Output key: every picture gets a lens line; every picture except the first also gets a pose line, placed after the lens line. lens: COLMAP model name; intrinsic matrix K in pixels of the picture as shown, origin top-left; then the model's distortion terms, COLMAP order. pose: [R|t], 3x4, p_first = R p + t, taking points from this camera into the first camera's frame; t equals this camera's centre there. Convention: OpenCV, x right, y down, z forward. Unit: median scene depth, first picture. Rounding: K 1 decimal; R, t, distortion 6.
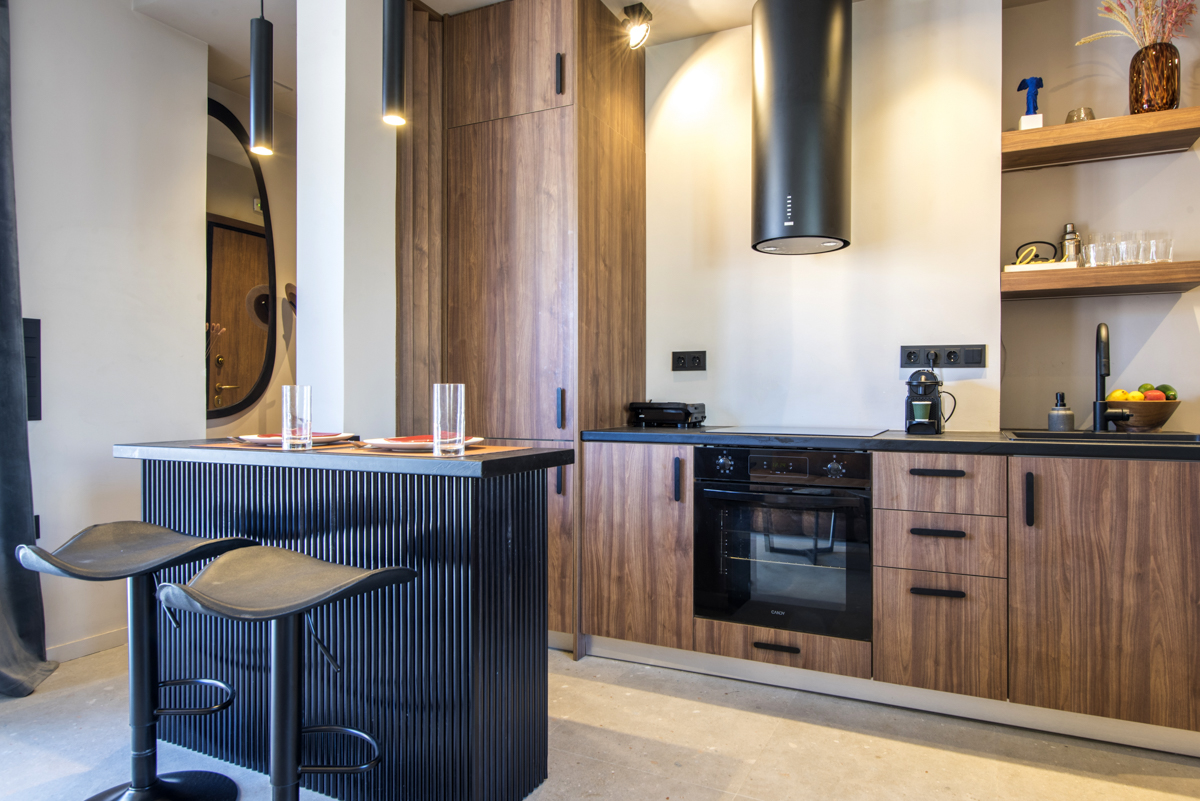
lens RADIAL K [[735.6, 0, 650.7], [0, 735.6, 395.9], [0, 0, 1]] dist [-0.005943, 0.000175]
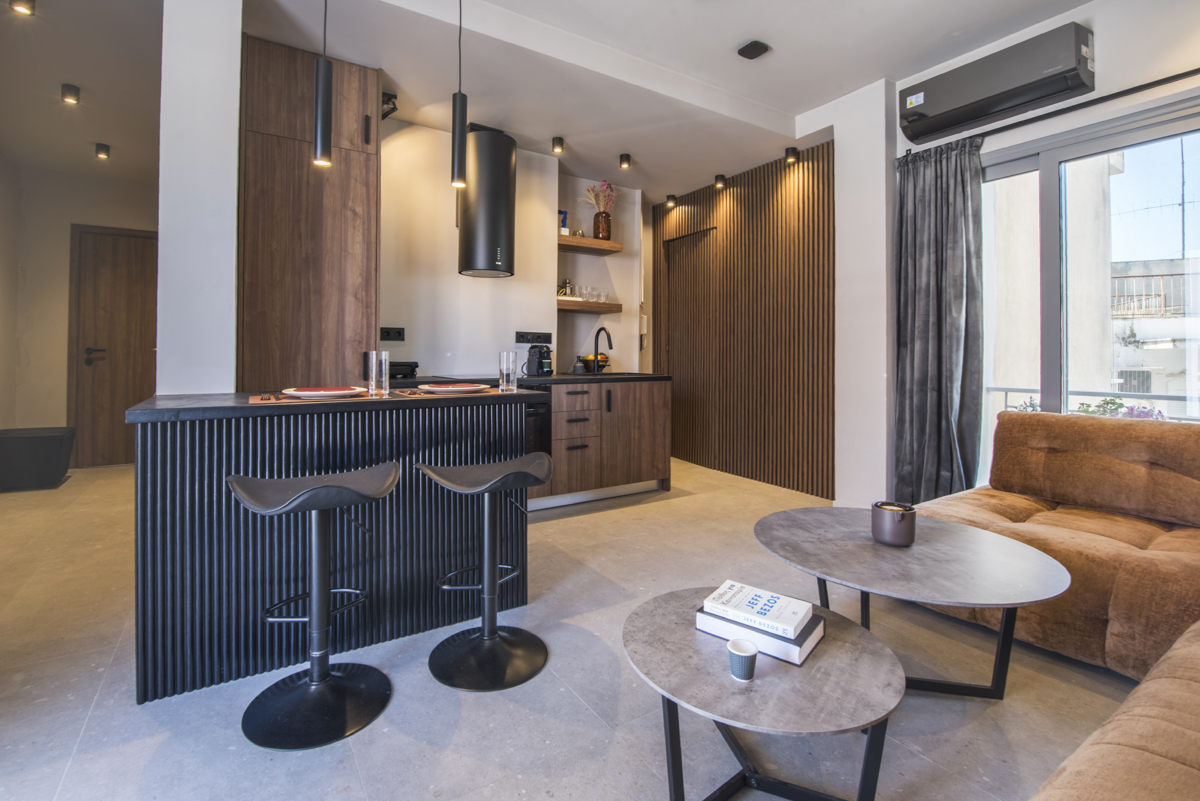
lens RADIAL K [[530.2, 0, 600.9], [0, 530.2, 347.2], [0, 0, 1]] dist [-0.008155, -0.005647]
pose [[0.526287, 0.014416, 0.850185, -0.756297], [-0.002567, 0.999879, -0.015366, -0.005933], [-0.850303, 0.005905, 0.526260, 0.086472]]
